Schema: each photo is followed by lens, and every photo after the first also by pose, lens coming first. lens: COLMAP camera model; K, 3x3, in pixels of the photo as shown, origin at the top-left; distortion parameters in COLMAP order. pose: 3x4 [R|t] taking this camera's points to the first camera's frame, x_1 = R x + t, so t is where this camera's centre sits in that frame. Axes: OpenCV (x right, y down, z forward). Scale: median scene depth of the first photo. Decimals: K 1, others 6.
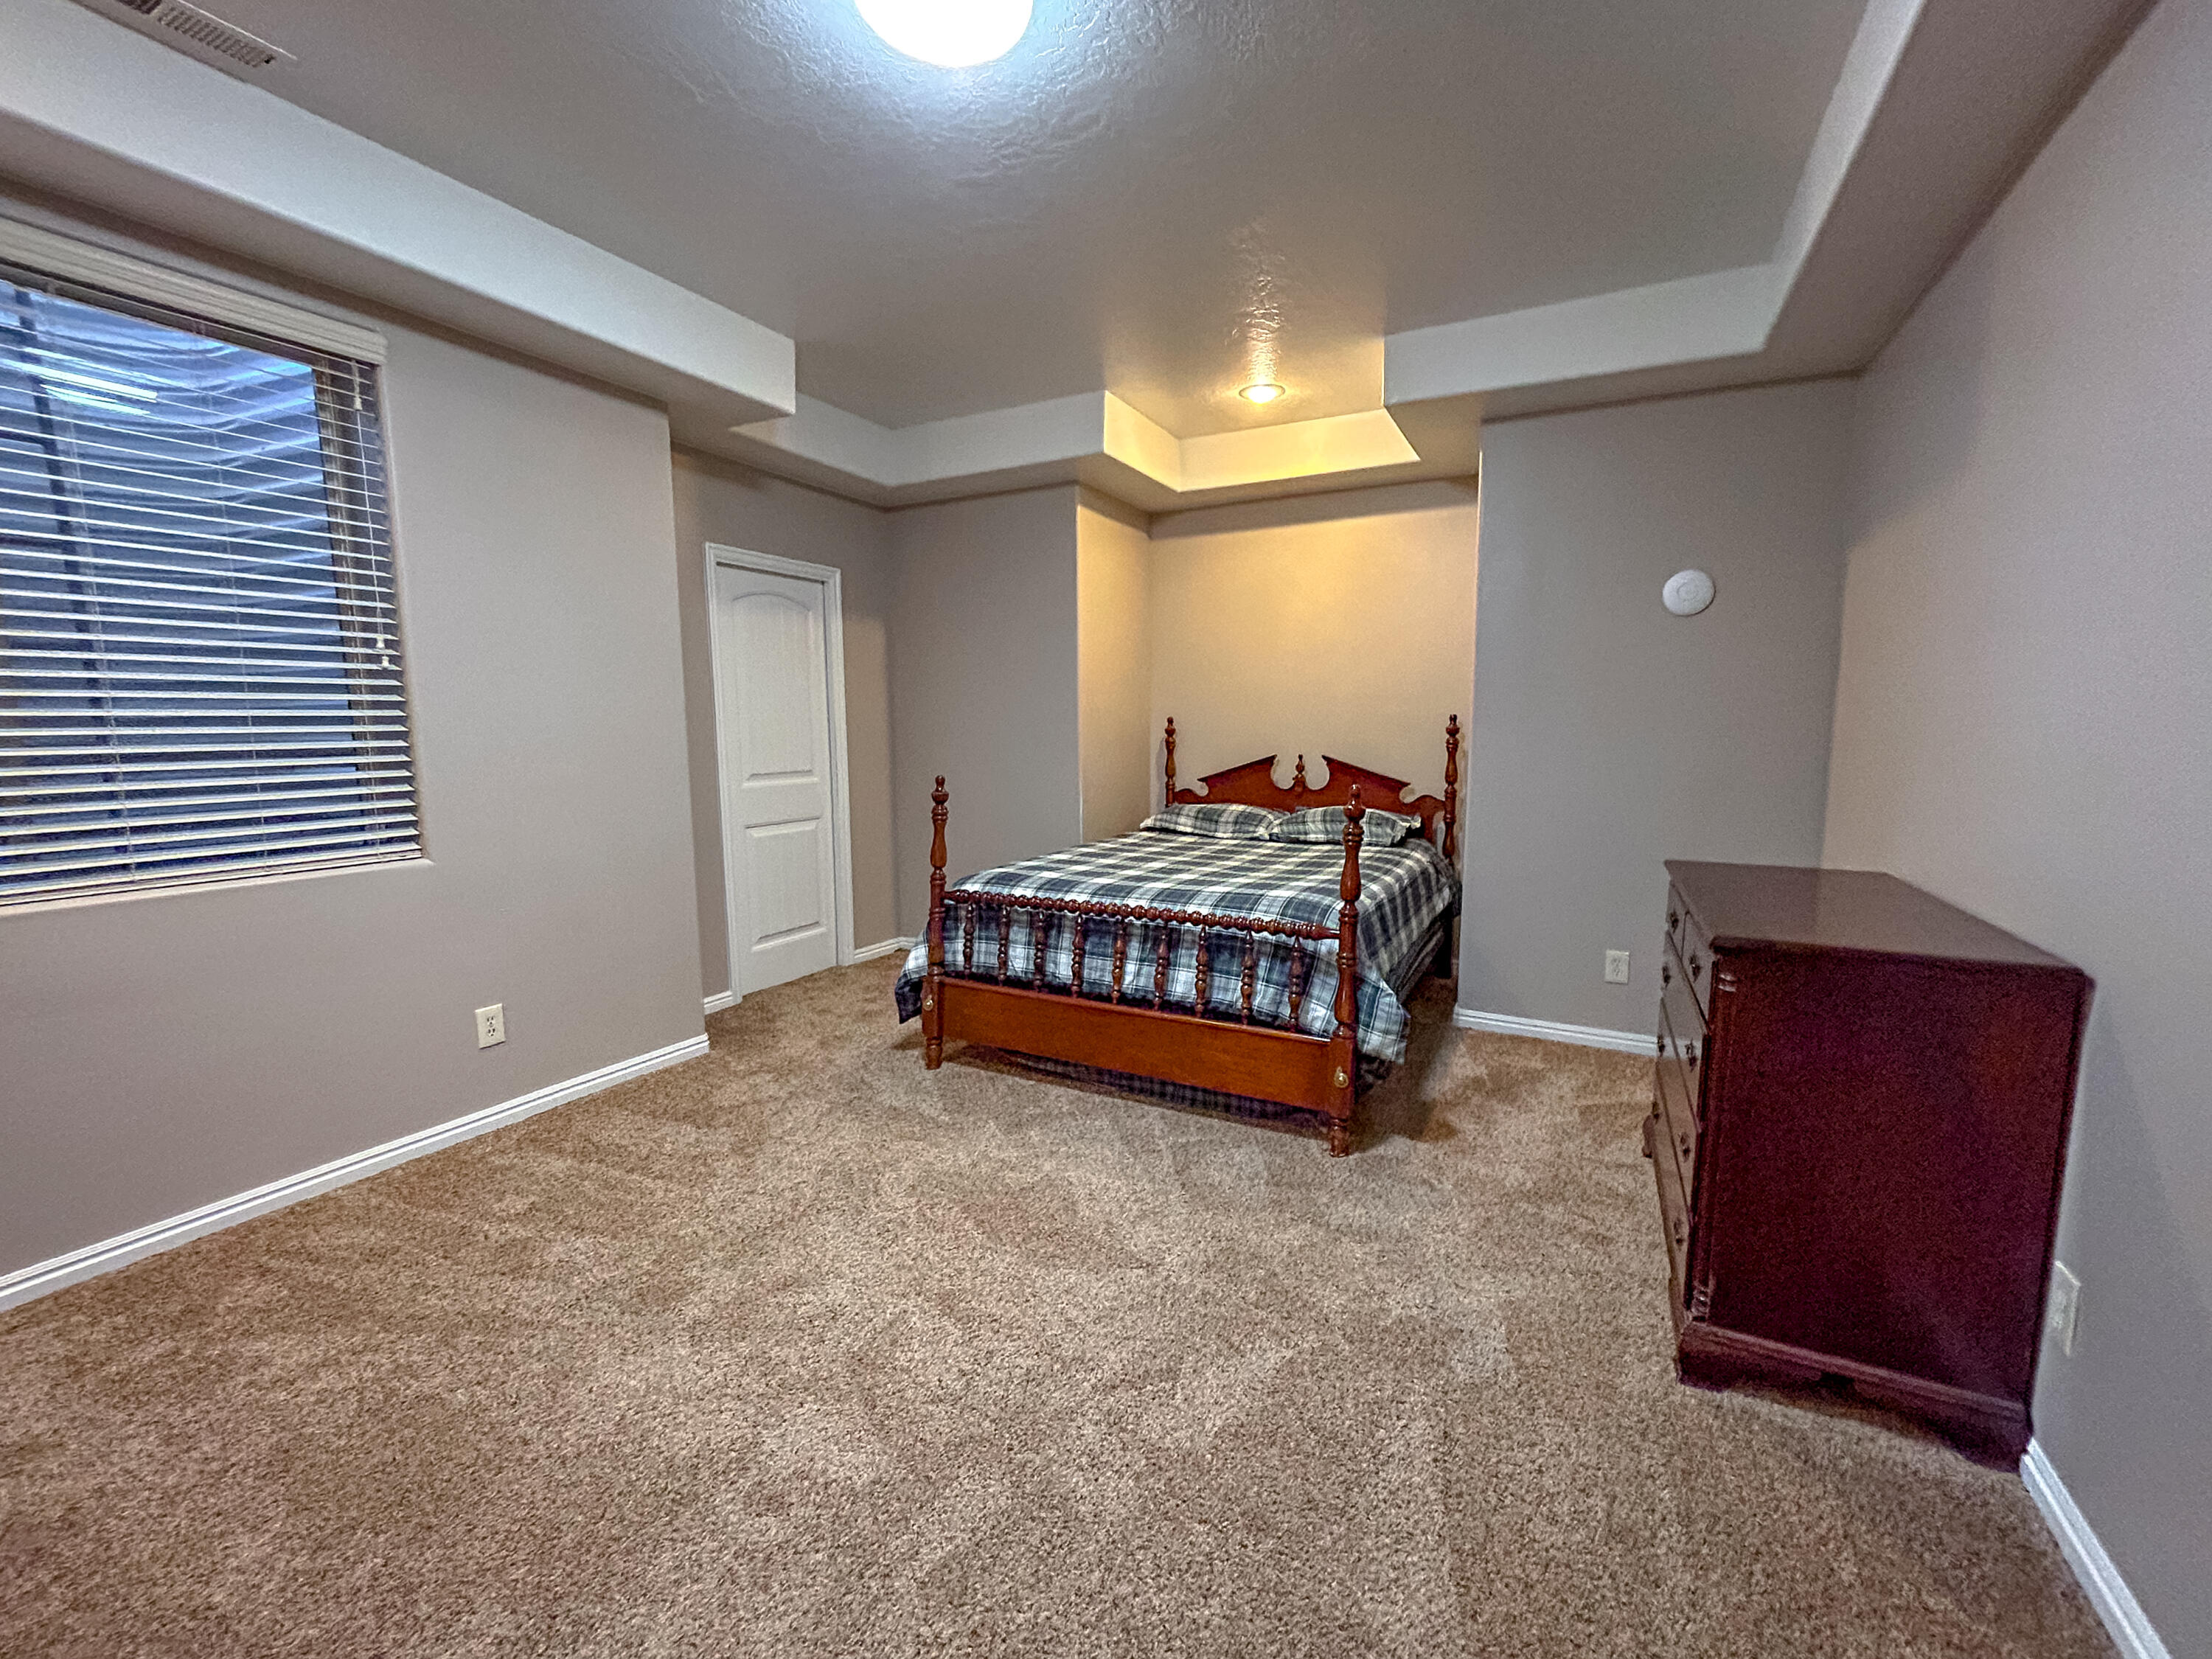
lens RADIAL K [[912.2, 0, 1101.0], [0, 912.2, 832.4], [0, 0, 1]] dist [-0.001473, -0.000127]
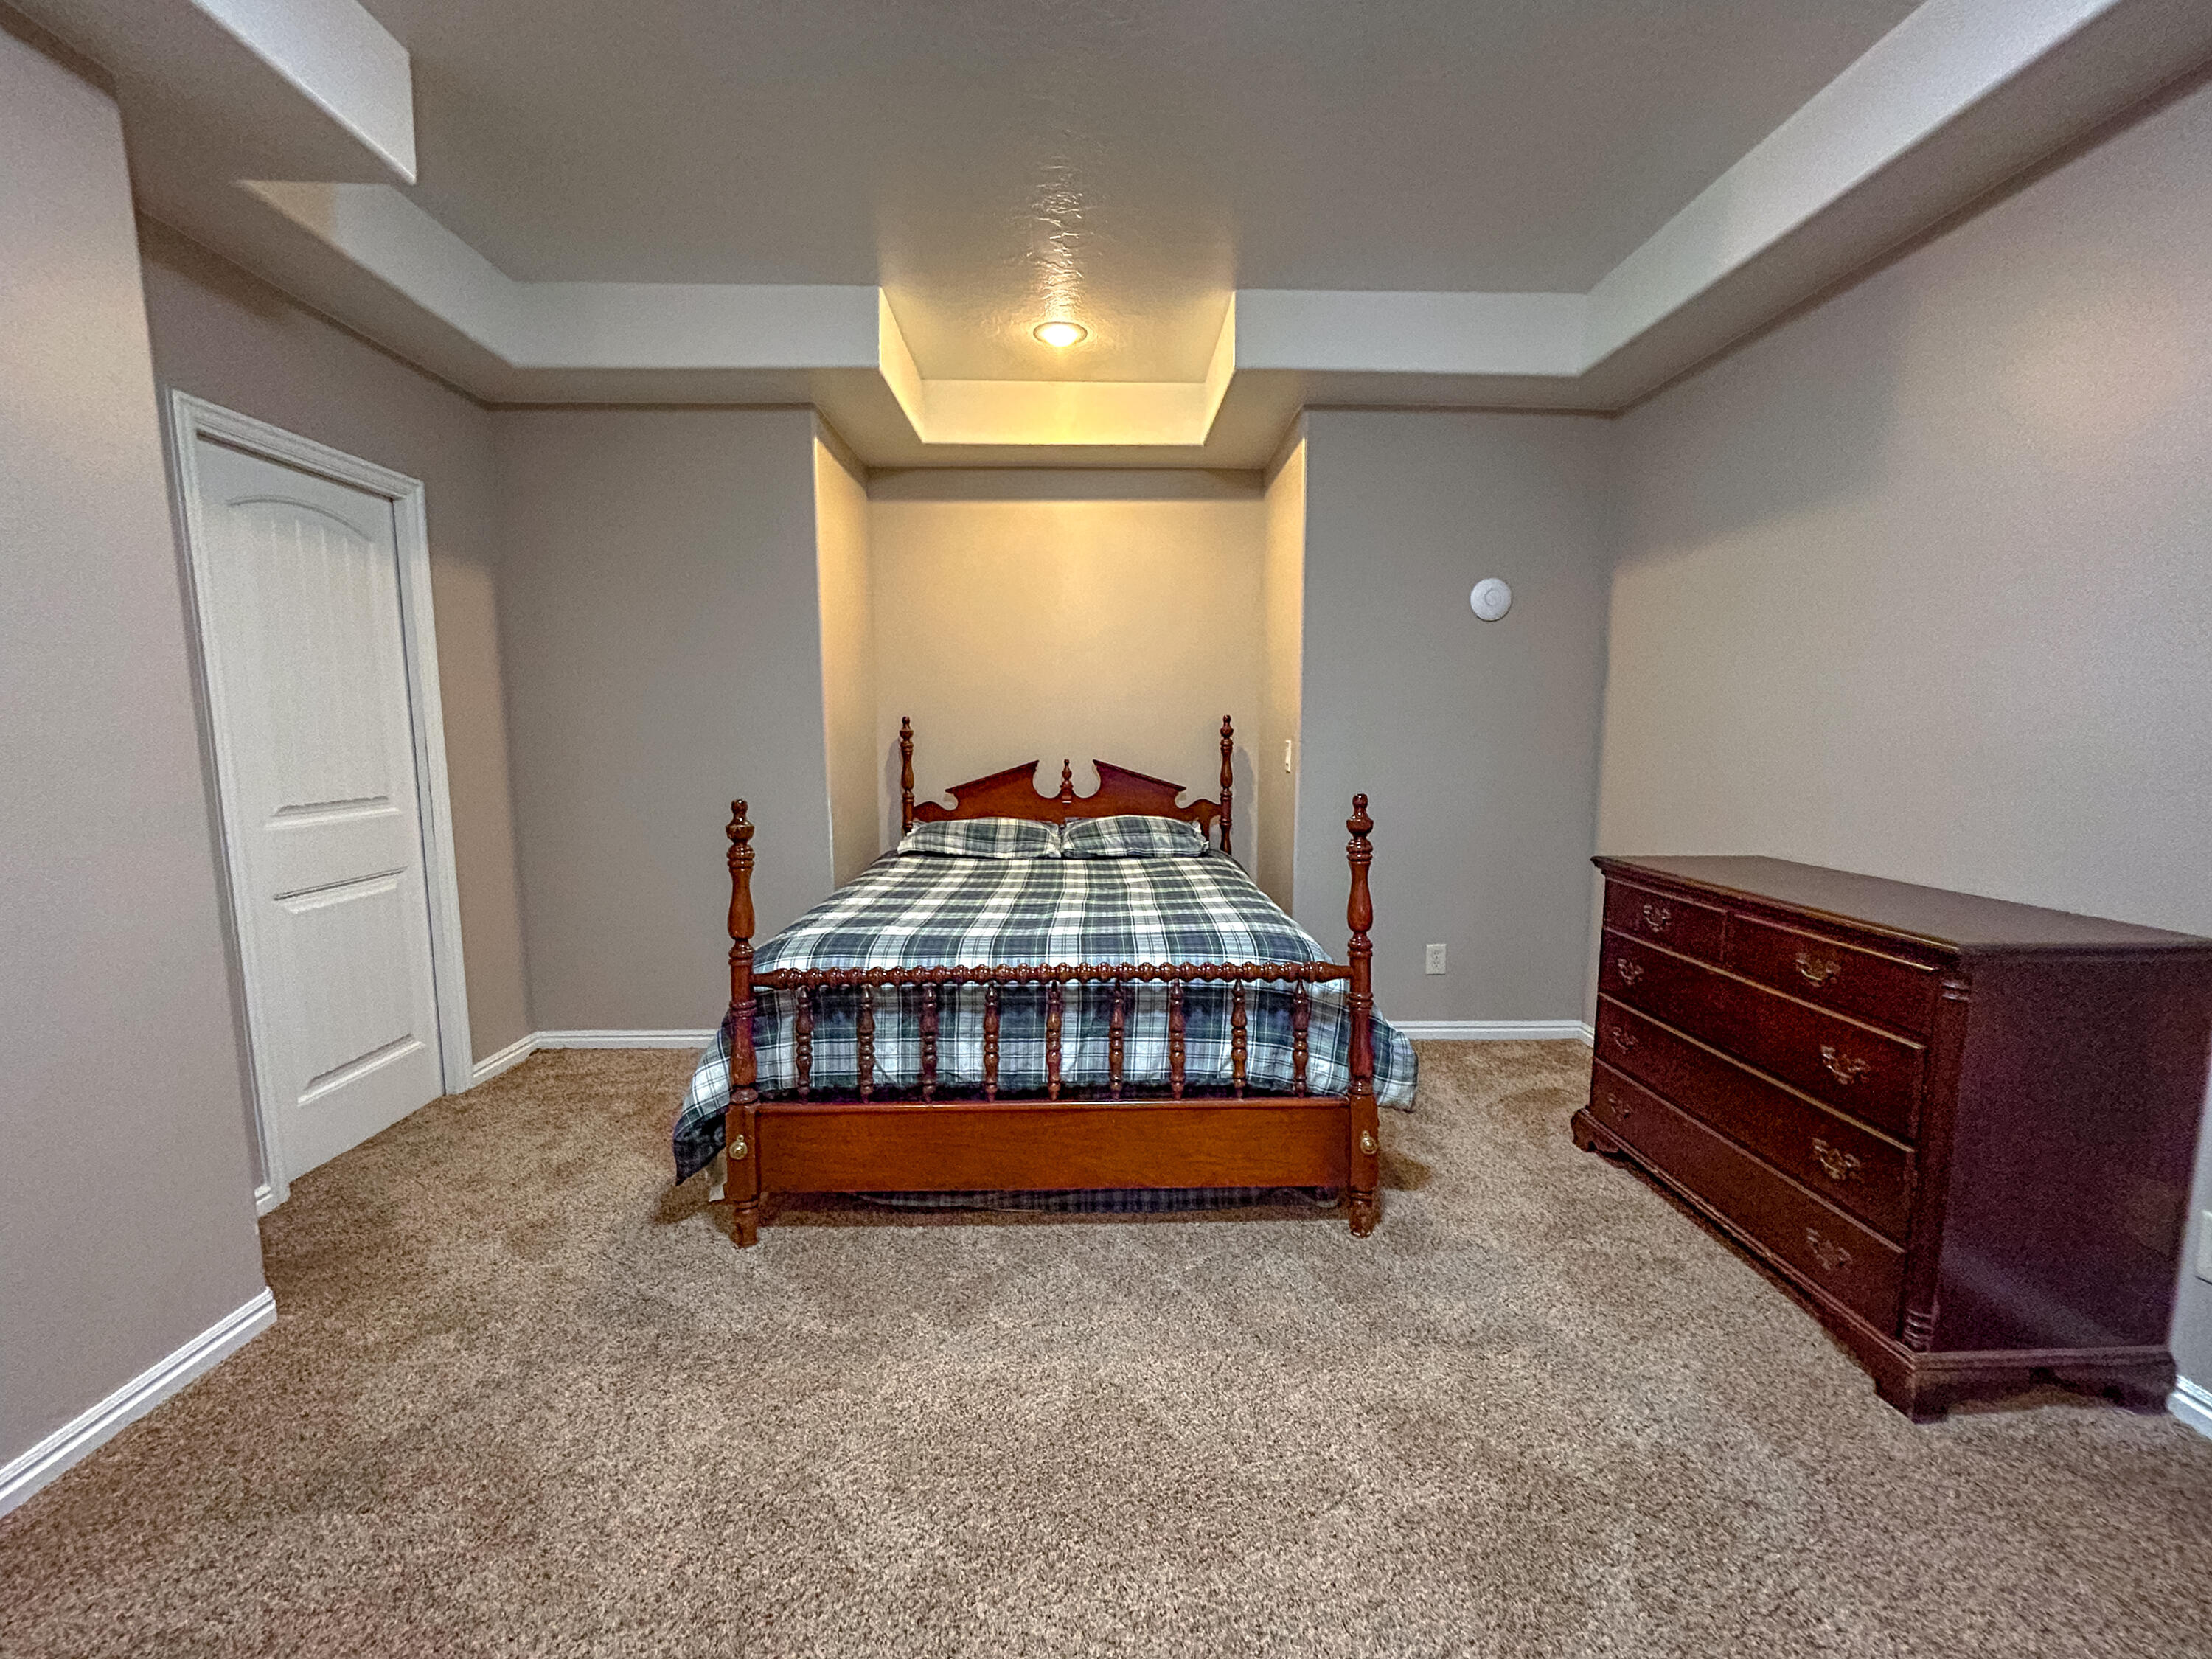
lens RADIAL K [[894.7, 0, 1105.0], [0, 894.7, 833.3], [0, 0, 1]] dist [-0.007258, 0.002236]
pose [[0.871443, -0.056106, 0.487277, -0.263889], [0.057606, 0.998268, 0.011920, -0.030519], [-0.487102, 0.017683, 0.873166, 0.314692]]
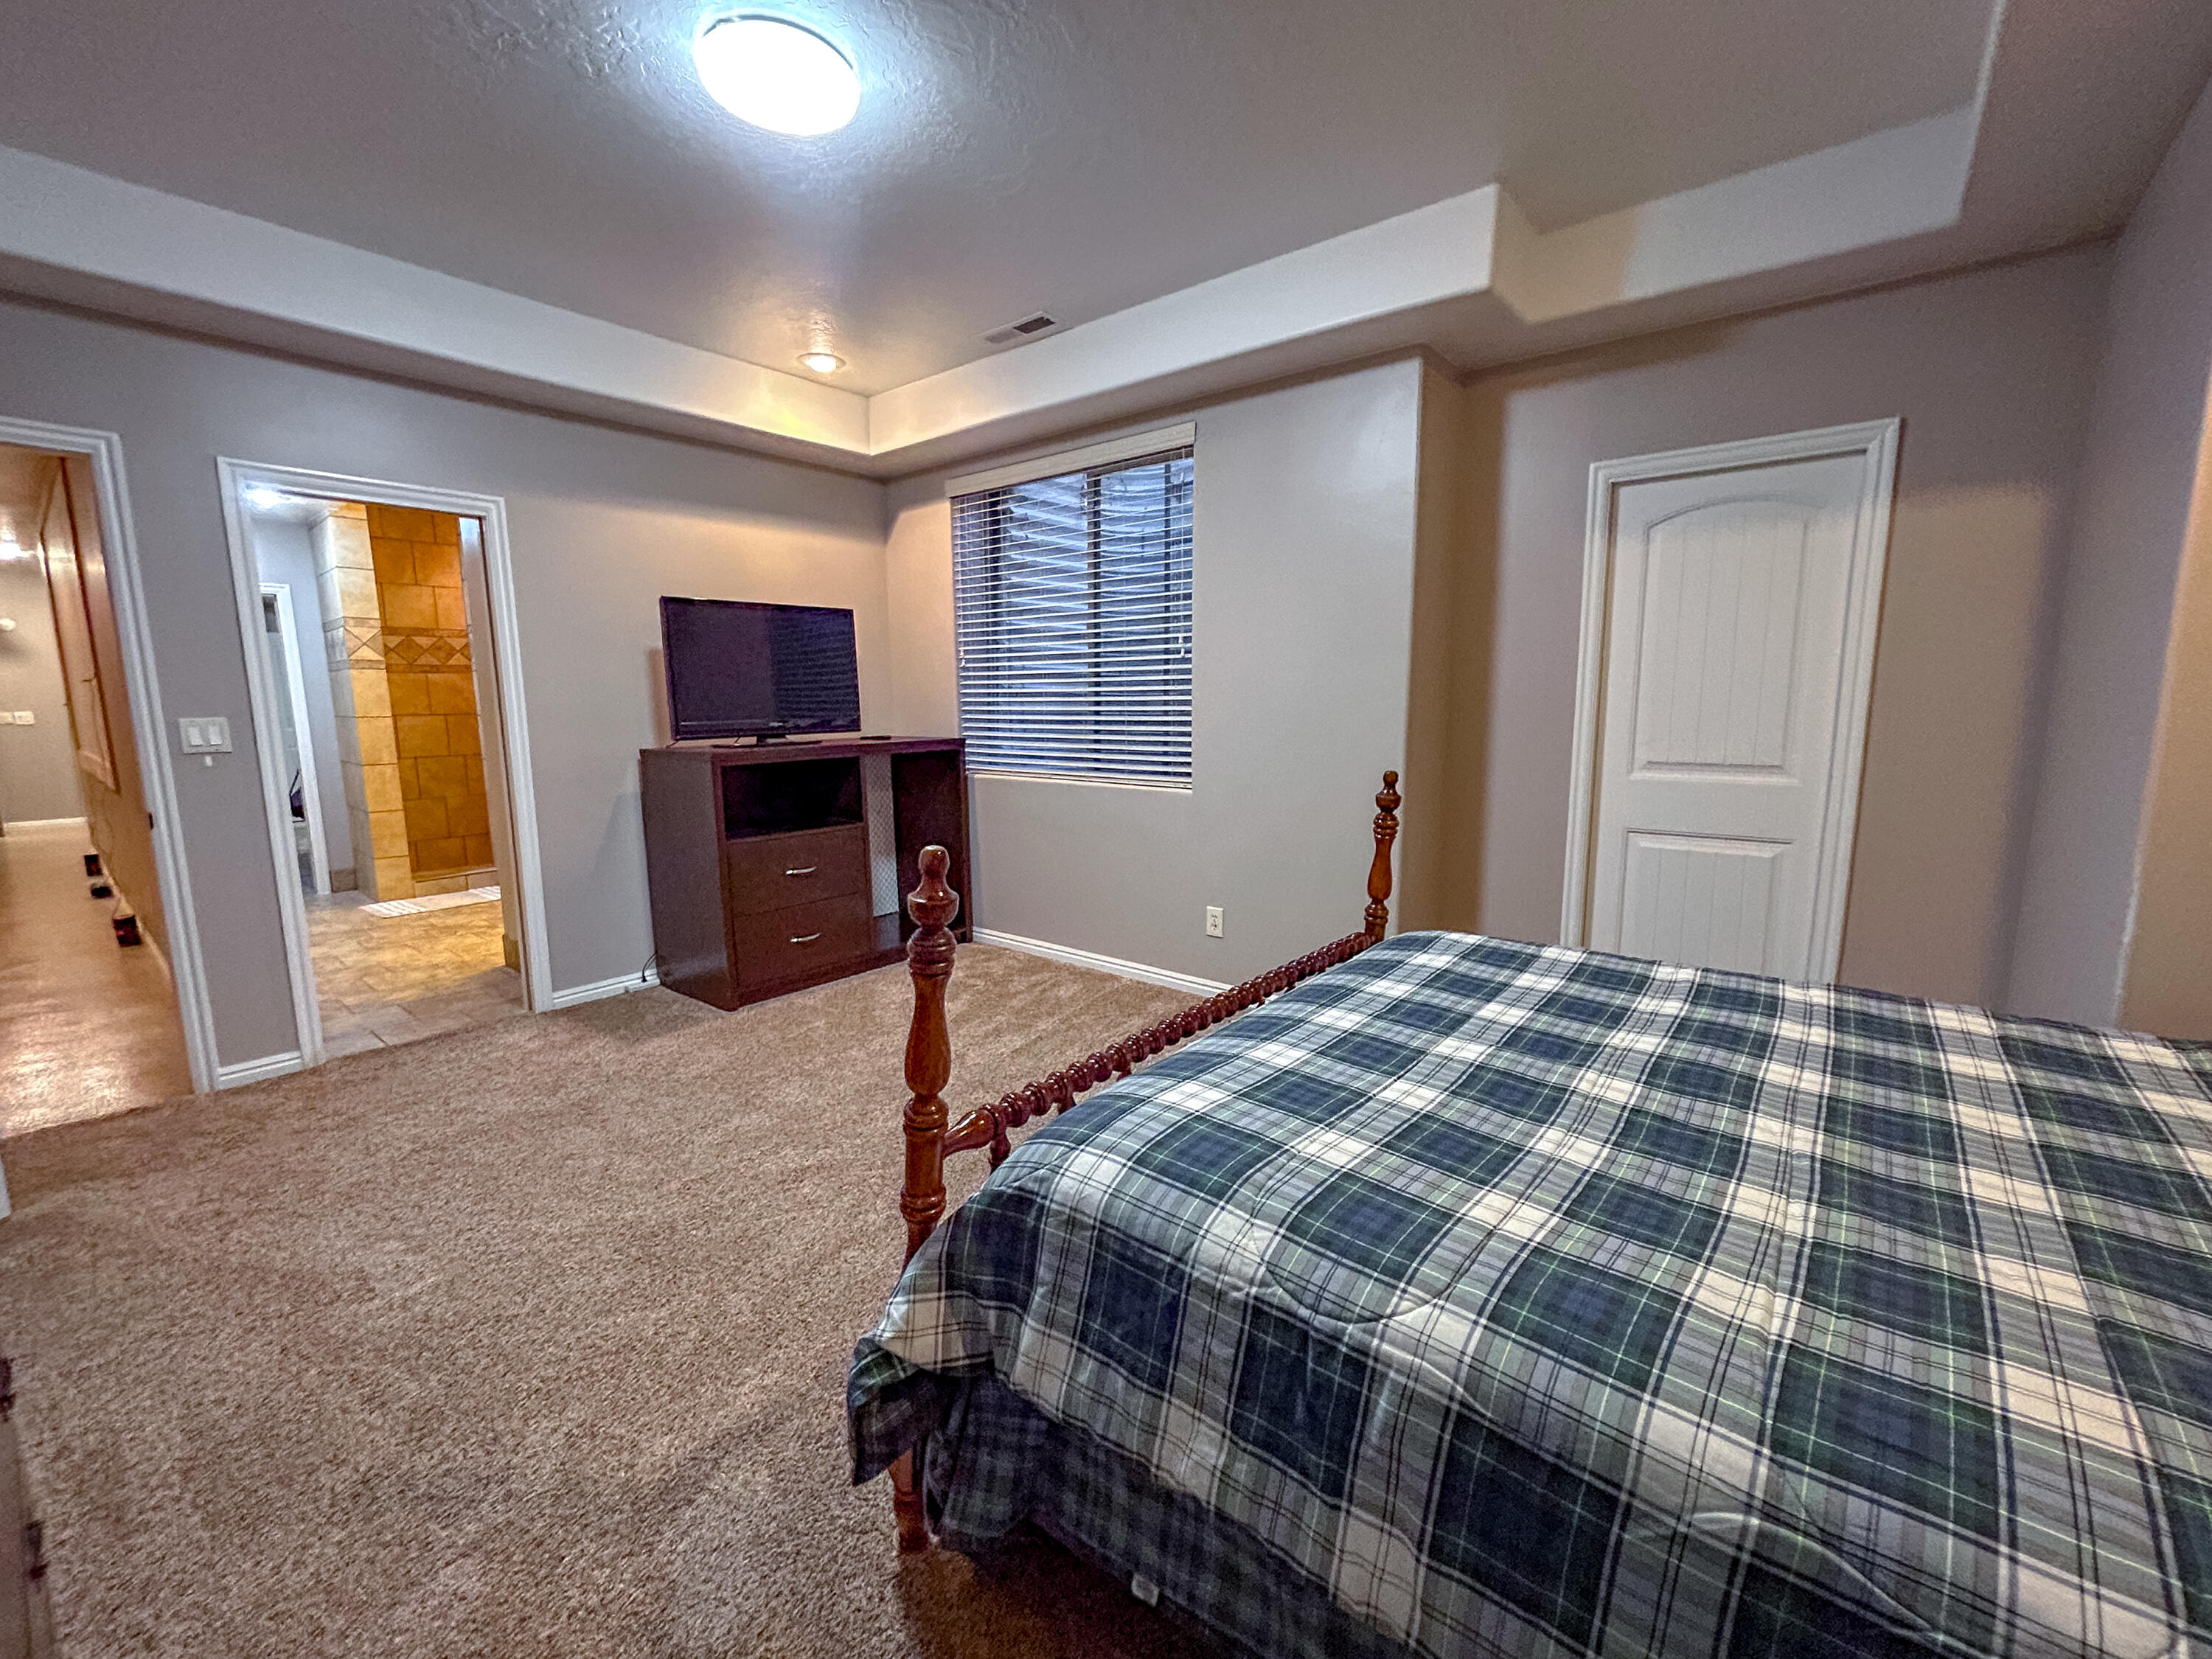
lens RADIAL K [[912.2, 0, 1101.0], [0, 912.2, 832.4], [0, 0, 1]] dist [-0.001473, -0.000127]
pose [[-0.206364, 0.148446, -0.967149, 0.559761], [-0.109858, 0.978660, 0.173654, -0.114086], [0.972289, 0.142085, -0.185652, 0.939163]]
